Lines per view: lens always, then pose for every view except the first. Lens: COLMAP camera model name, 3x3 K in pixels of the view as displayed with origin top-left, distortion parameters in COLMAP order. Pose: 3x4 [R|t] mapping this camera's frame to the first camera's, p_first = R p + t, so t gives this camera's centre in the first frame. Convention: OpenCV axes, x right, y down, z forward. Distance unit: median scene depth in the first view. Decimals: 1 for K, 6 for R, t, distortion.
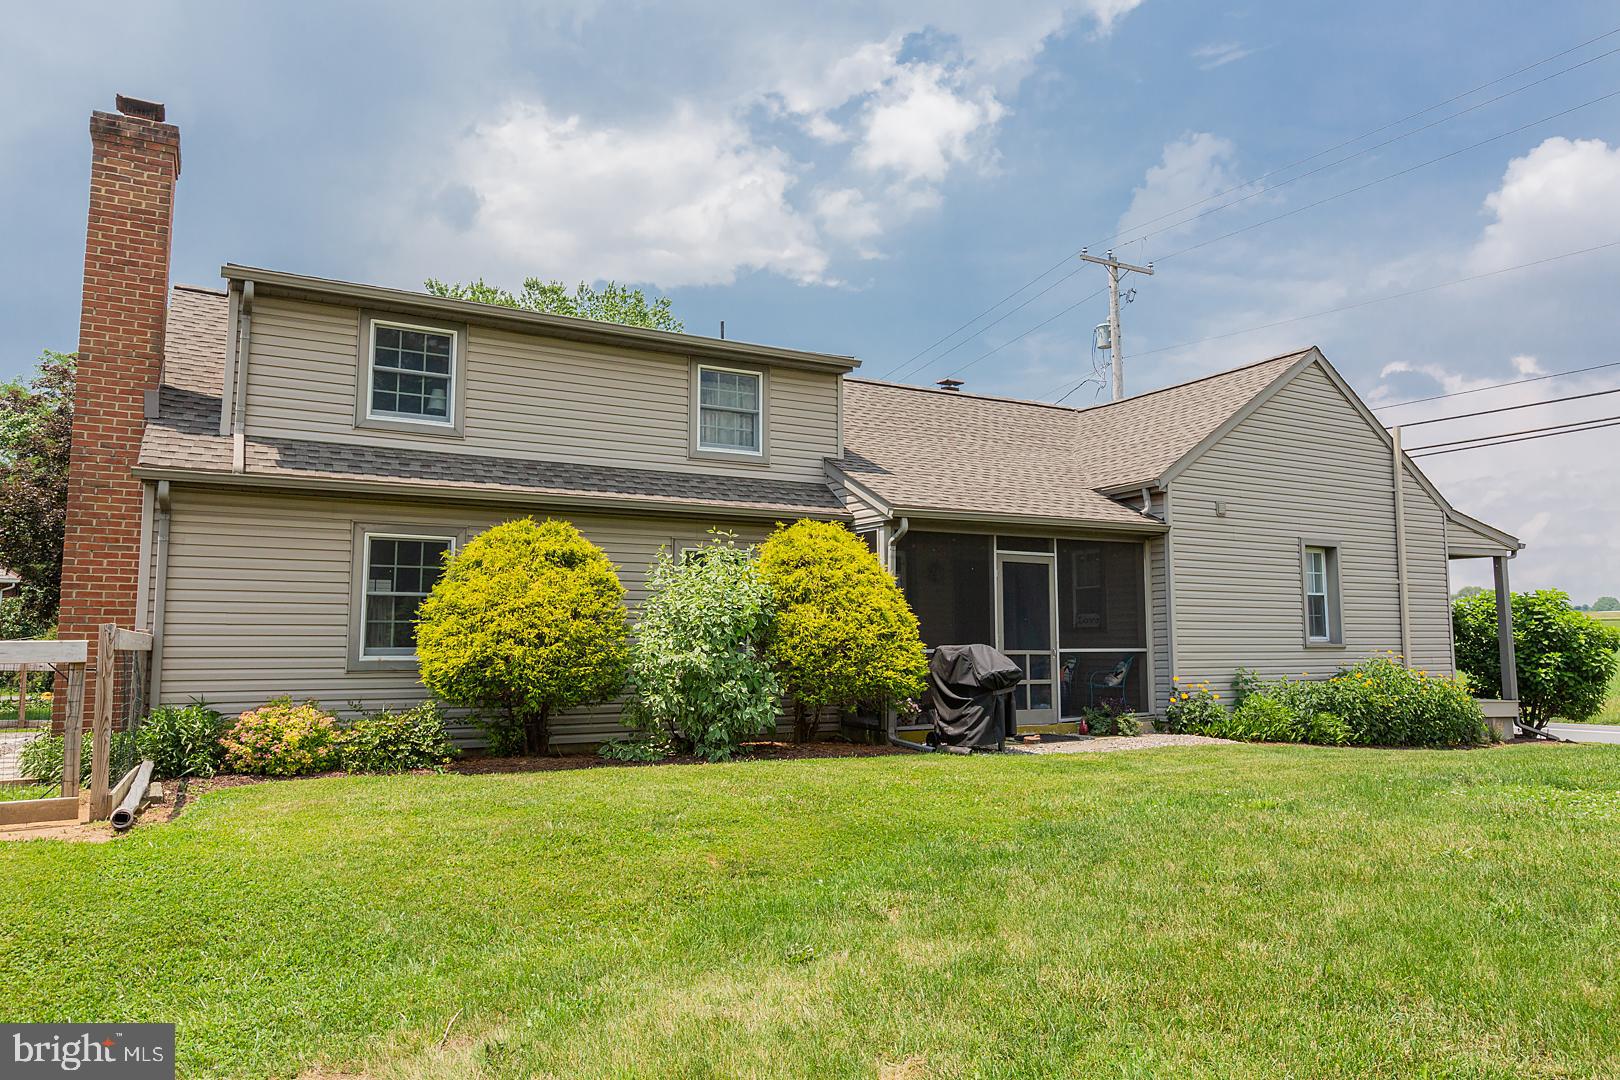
lens RADIAL K [[1083.3, 0, 809.0], [0, 1083.3, 537.3], [0, 0, 1]] dist [0.010478, -0.002451]
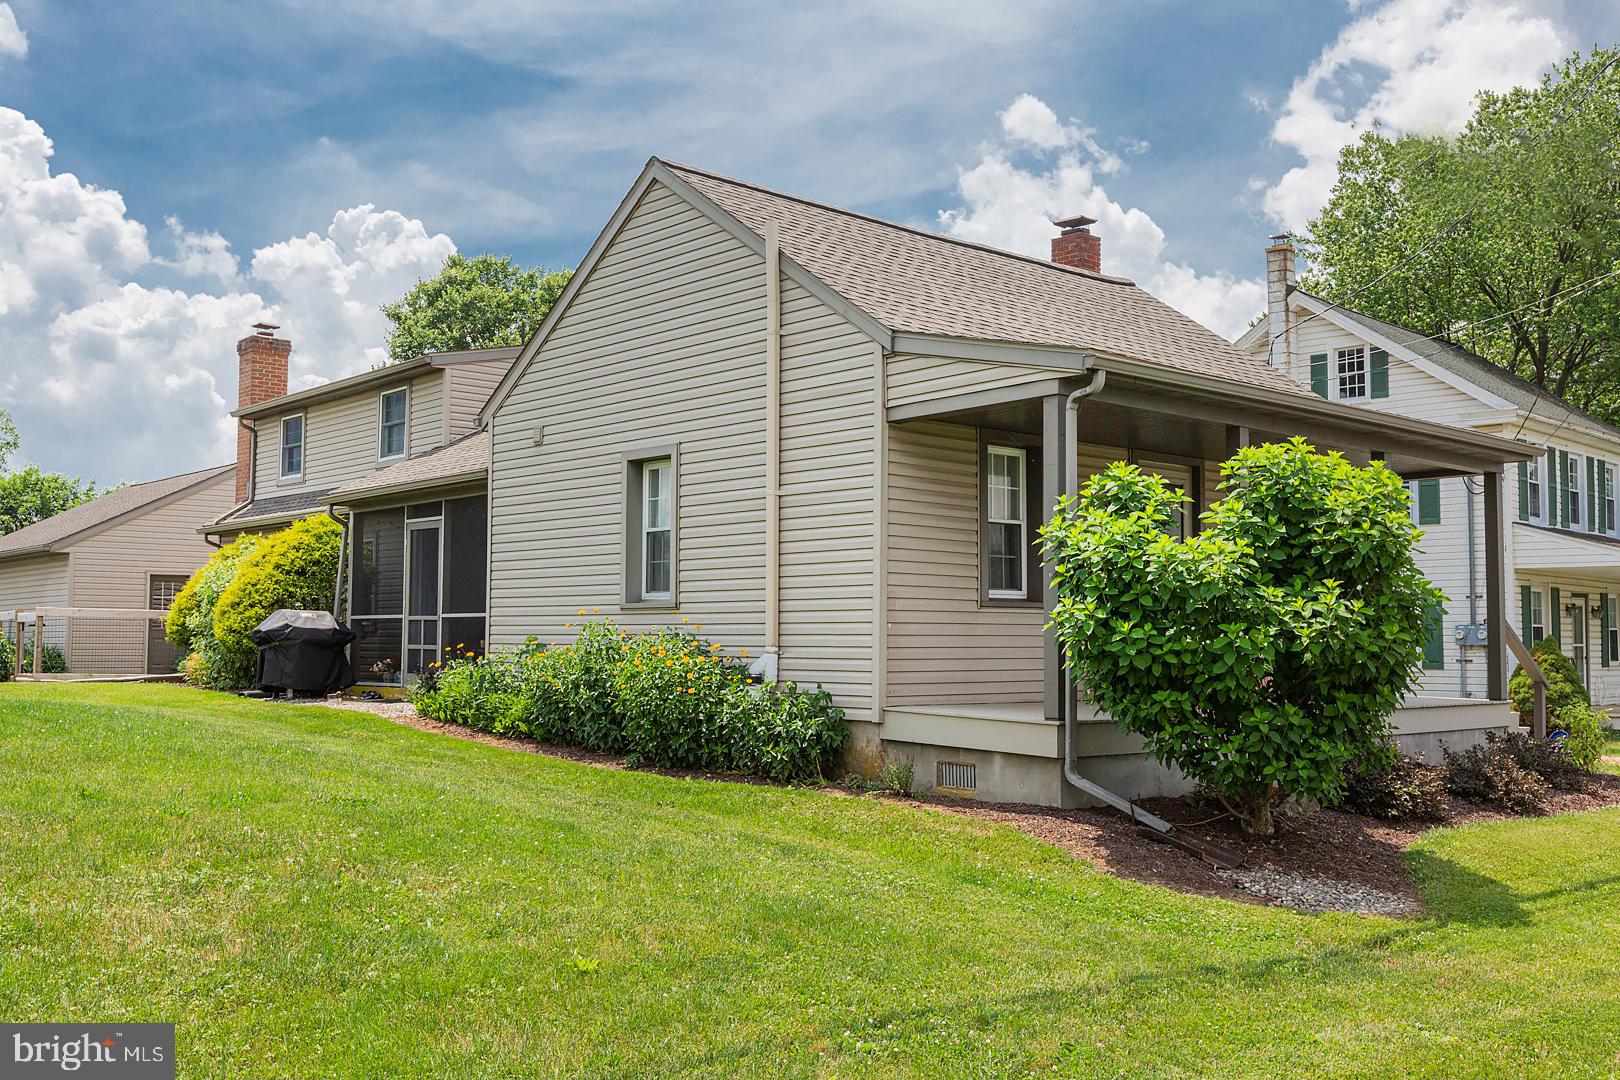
lens RADIAL K [[1511.4, 0, 809.1], [0, 1511.4, 541.8], [0, 0, 1]] dist [0.000953, 0.000000]
pose [[0.220316, -0.058656, -0.973663, 1.592521], [0.091965, 0.994993, -0.039132, 0.119458], [0.971084, -0.080922, 0.224607, 1.002122]]
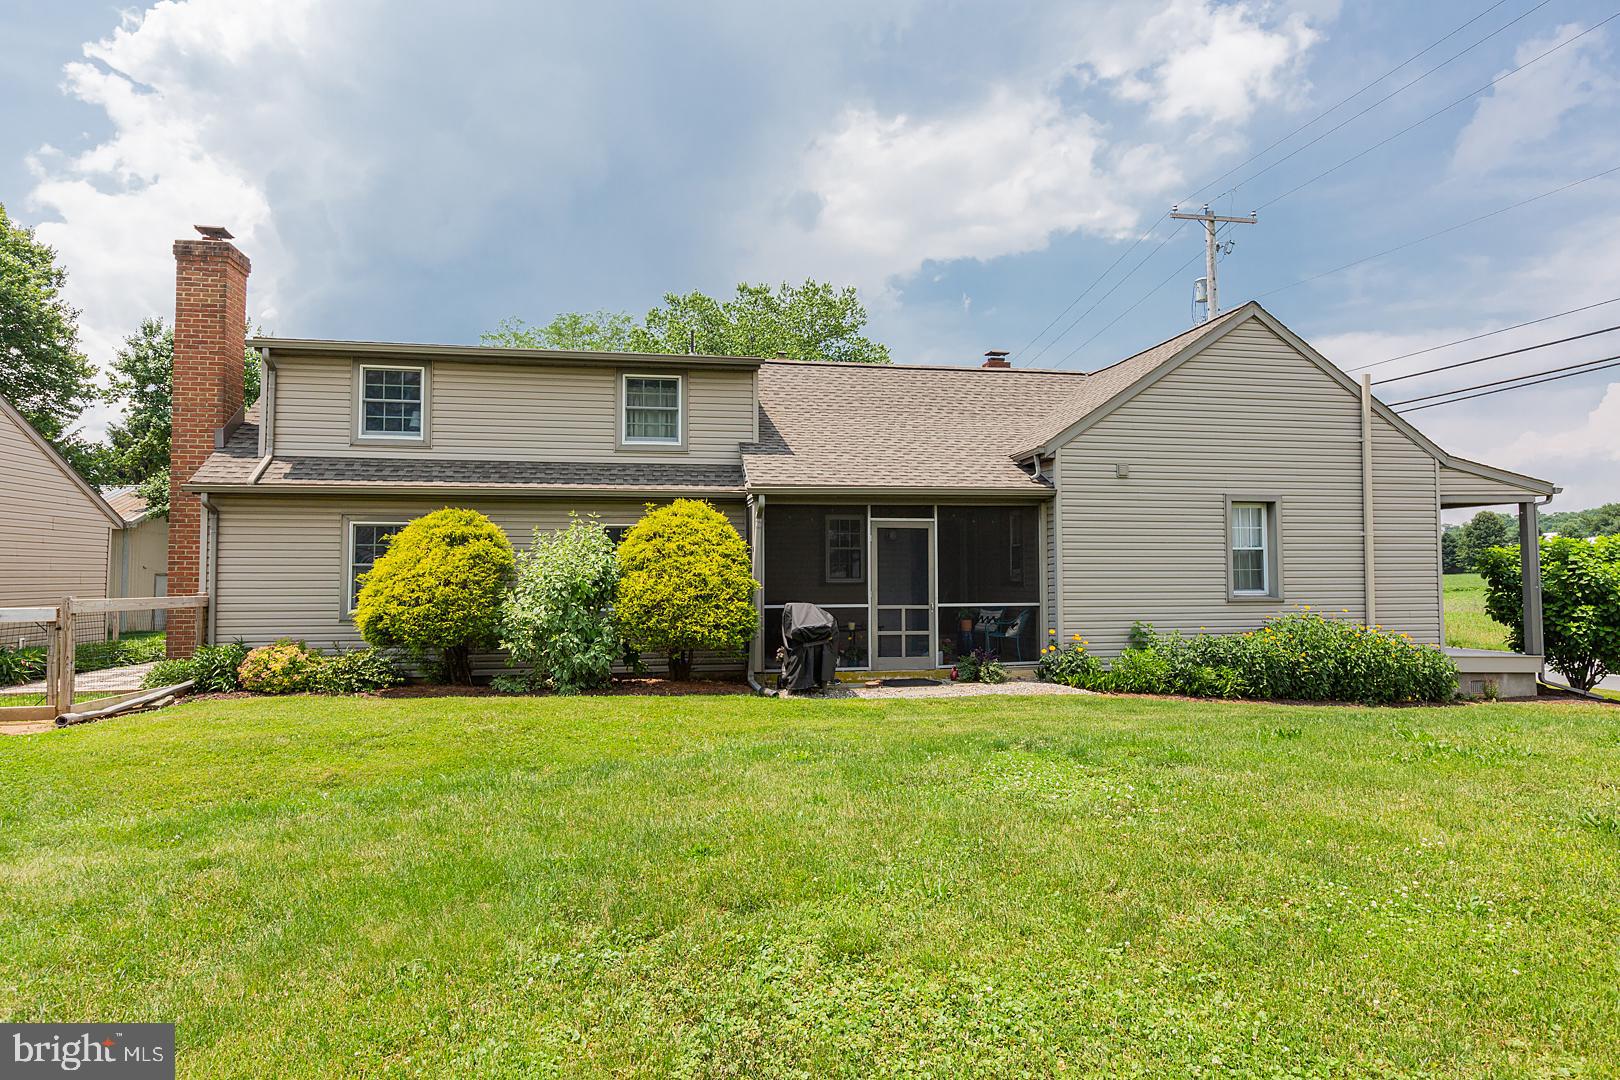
lens RADIAL K [[954.1, 0, 810.5], [0, 954.1, 537.2], [0, 0, 1]] dist [0.008517, -0.006666]
pose [[0.944356, -0.015994, -0.328535, 0.424011], [0.034280, 0.998164, 0.049941, -0.019494], [0.327133, -0.058424, 0.943170, 0.027886]]
